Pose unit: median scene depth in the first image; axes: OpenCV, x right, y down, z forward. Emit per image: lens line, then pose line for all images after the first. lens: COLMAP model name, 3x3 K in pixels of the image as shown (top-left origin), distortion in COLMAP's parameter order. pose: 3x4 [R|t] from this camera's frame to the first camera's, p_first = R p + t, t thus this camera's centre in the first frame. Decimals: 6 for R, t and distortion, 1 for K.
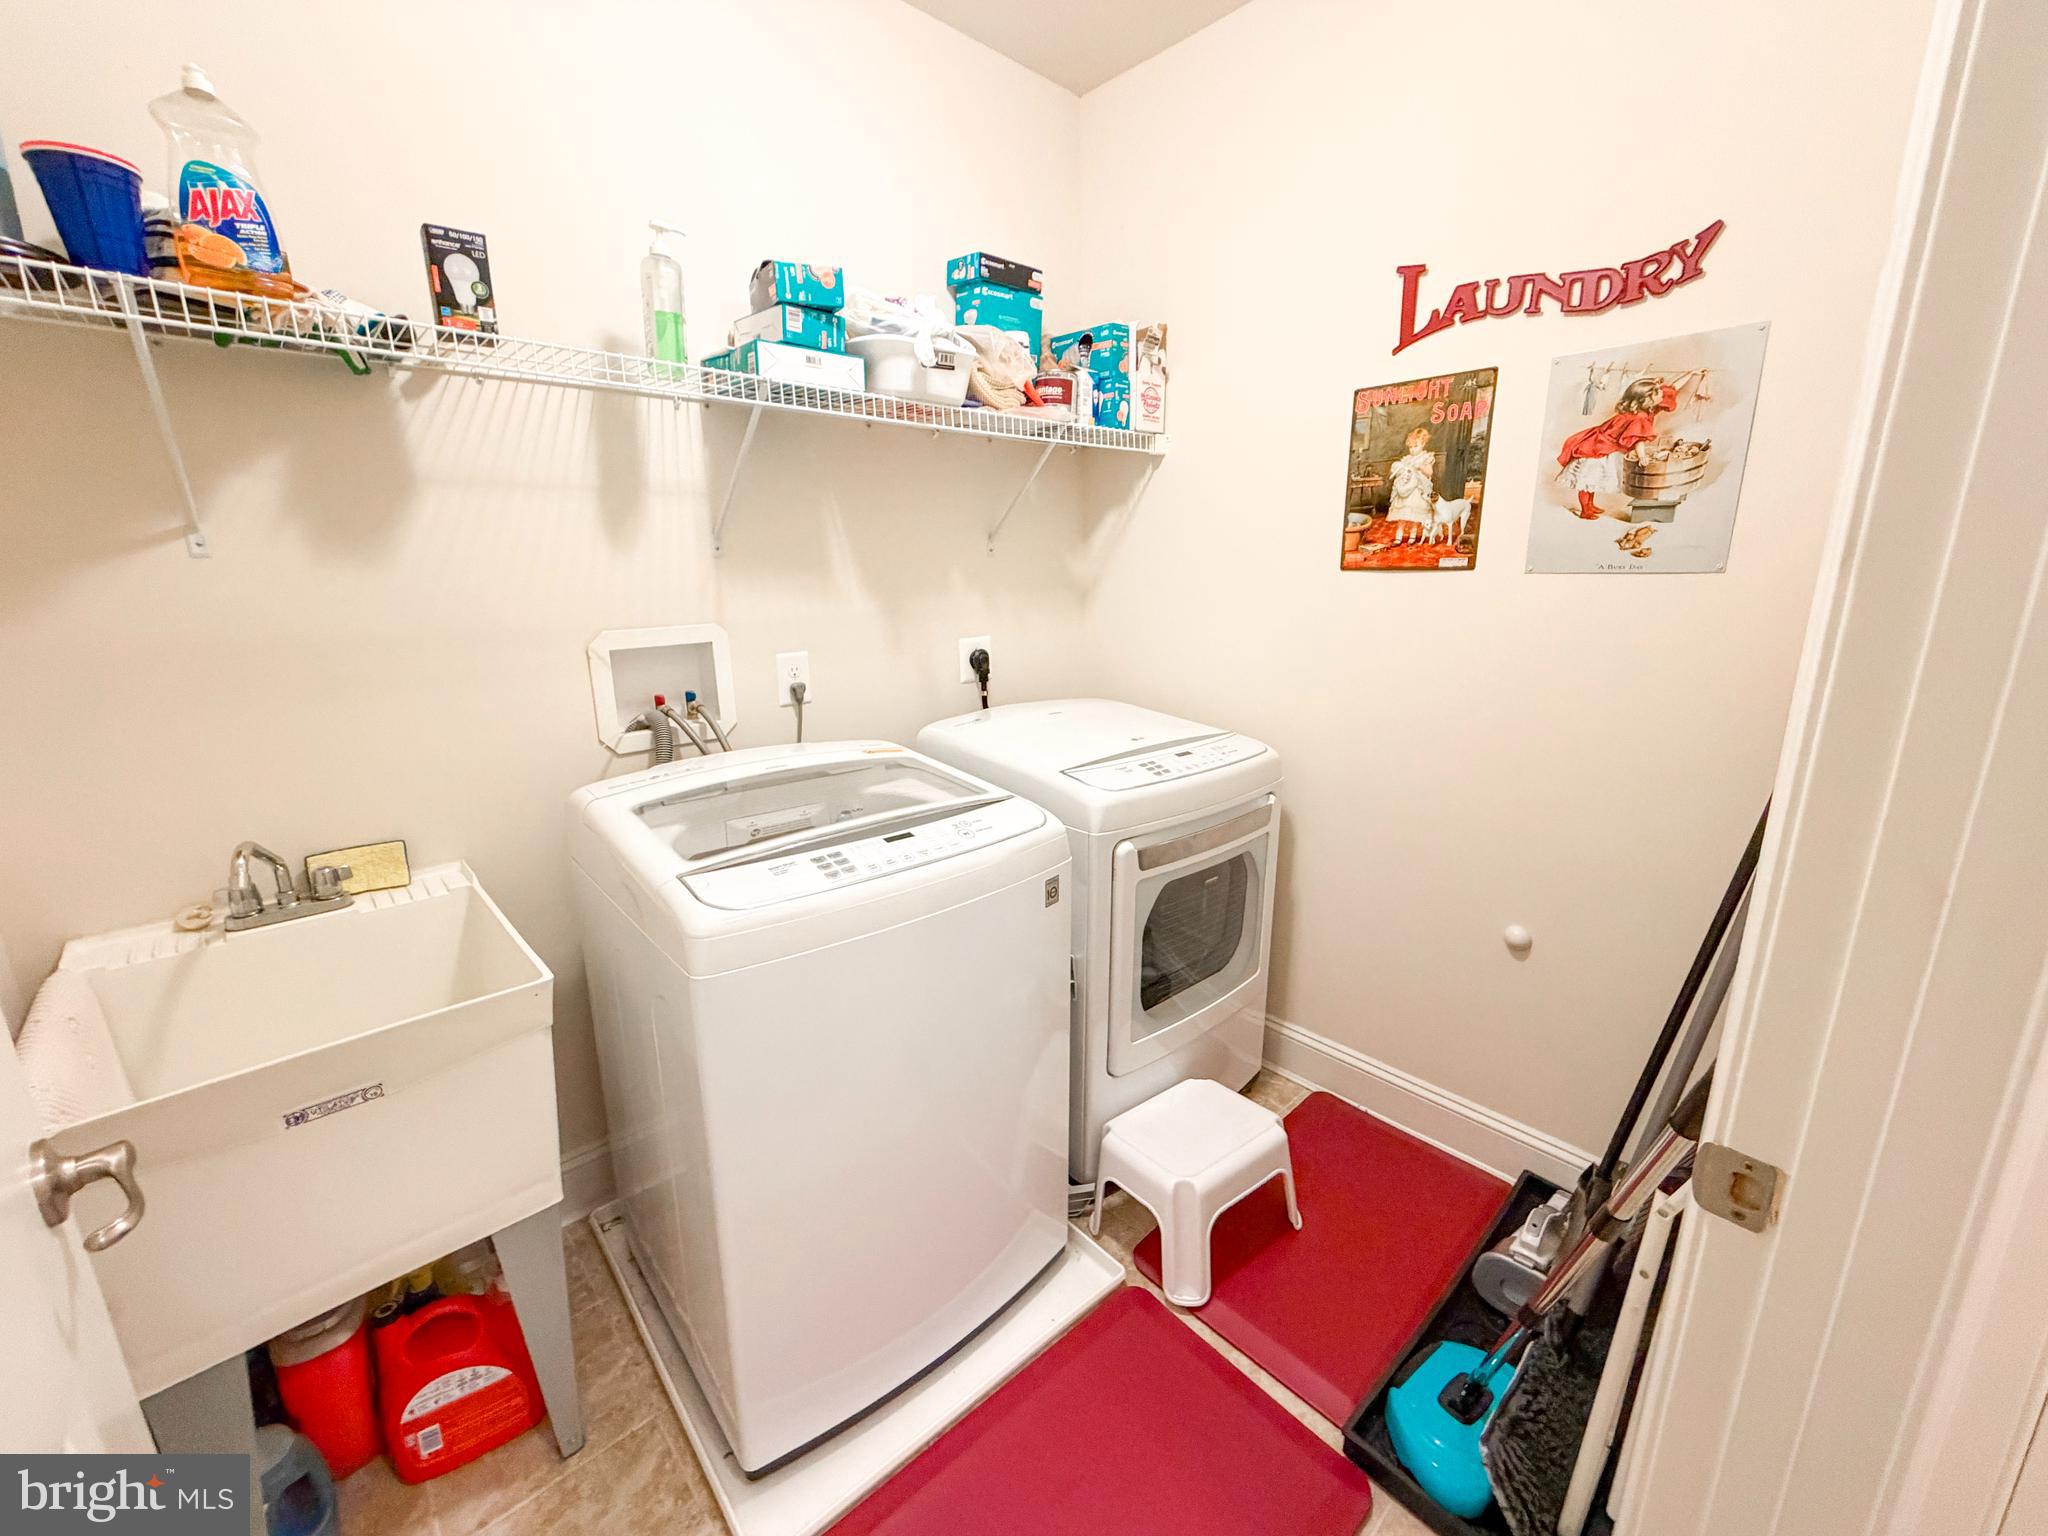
lens RADIAL K [[820.3, 0, 1019.7], [0, 820.3, 769.9], [0, 0, 1]] dist [-0.011657, -0.000828]
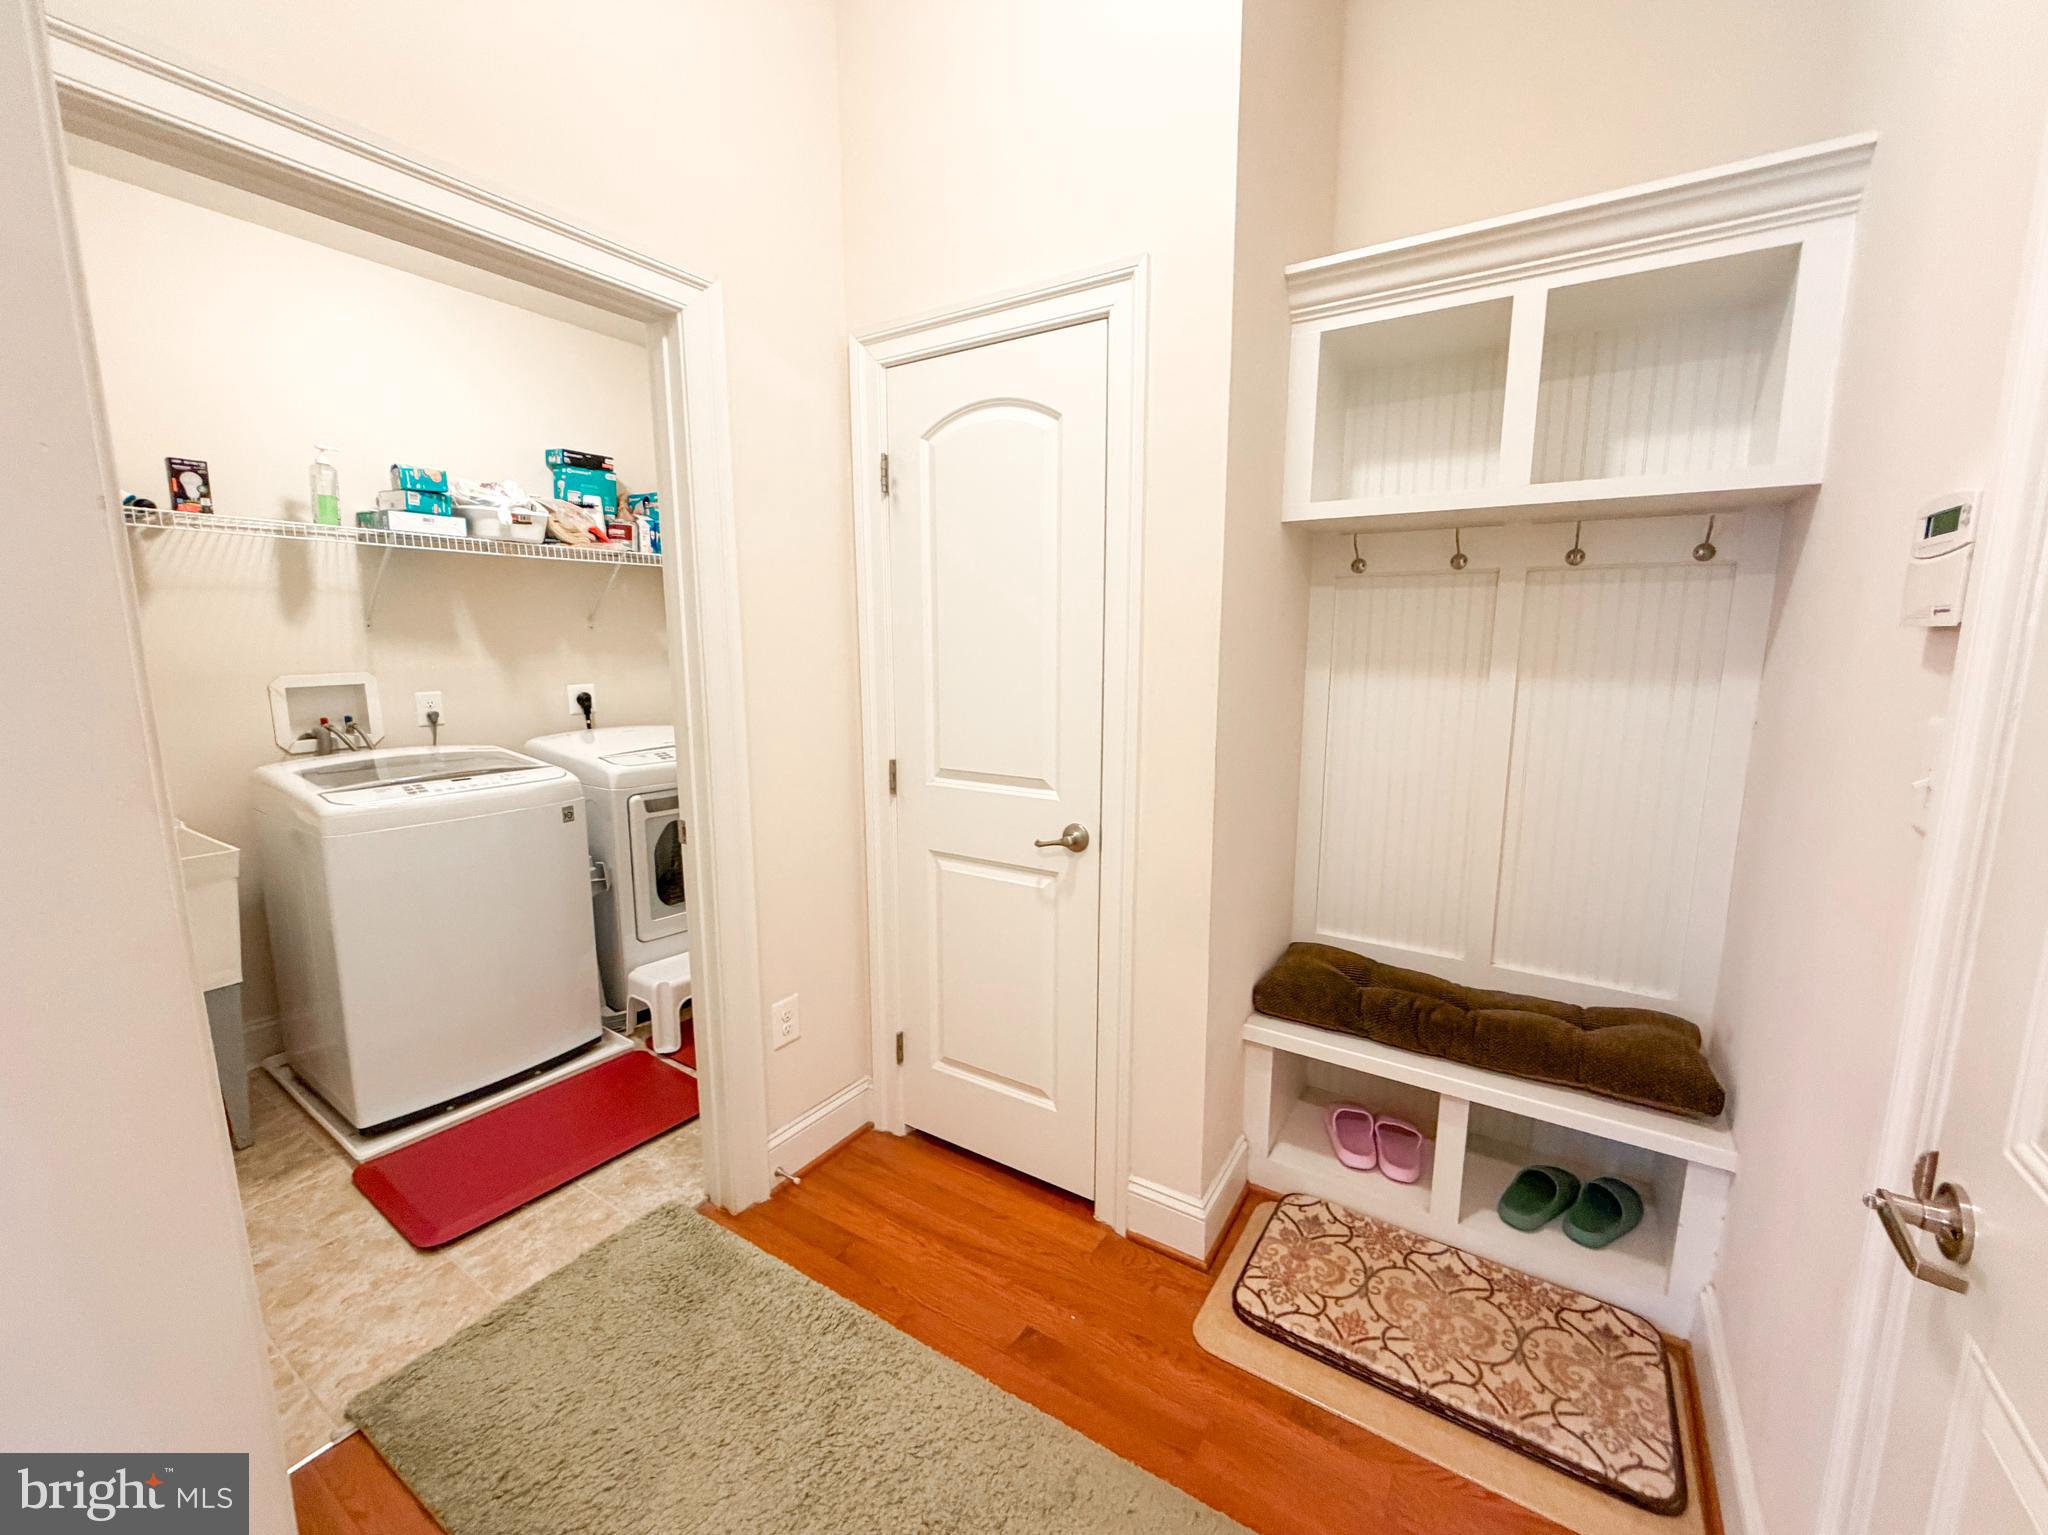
lens RADIAL K [[820.3, 0, 1036.5], [0, 820.3, 767.8], [0, 0, 1]] dist [-0.011657, -0.000828]
pose [[0.965379, -0.028107, 0.259331, 0.477264], [0.050363, 0.995556, -0.079579, 0.200600], [-0.255942, 0.089884, 0.962504, -0.848424]]
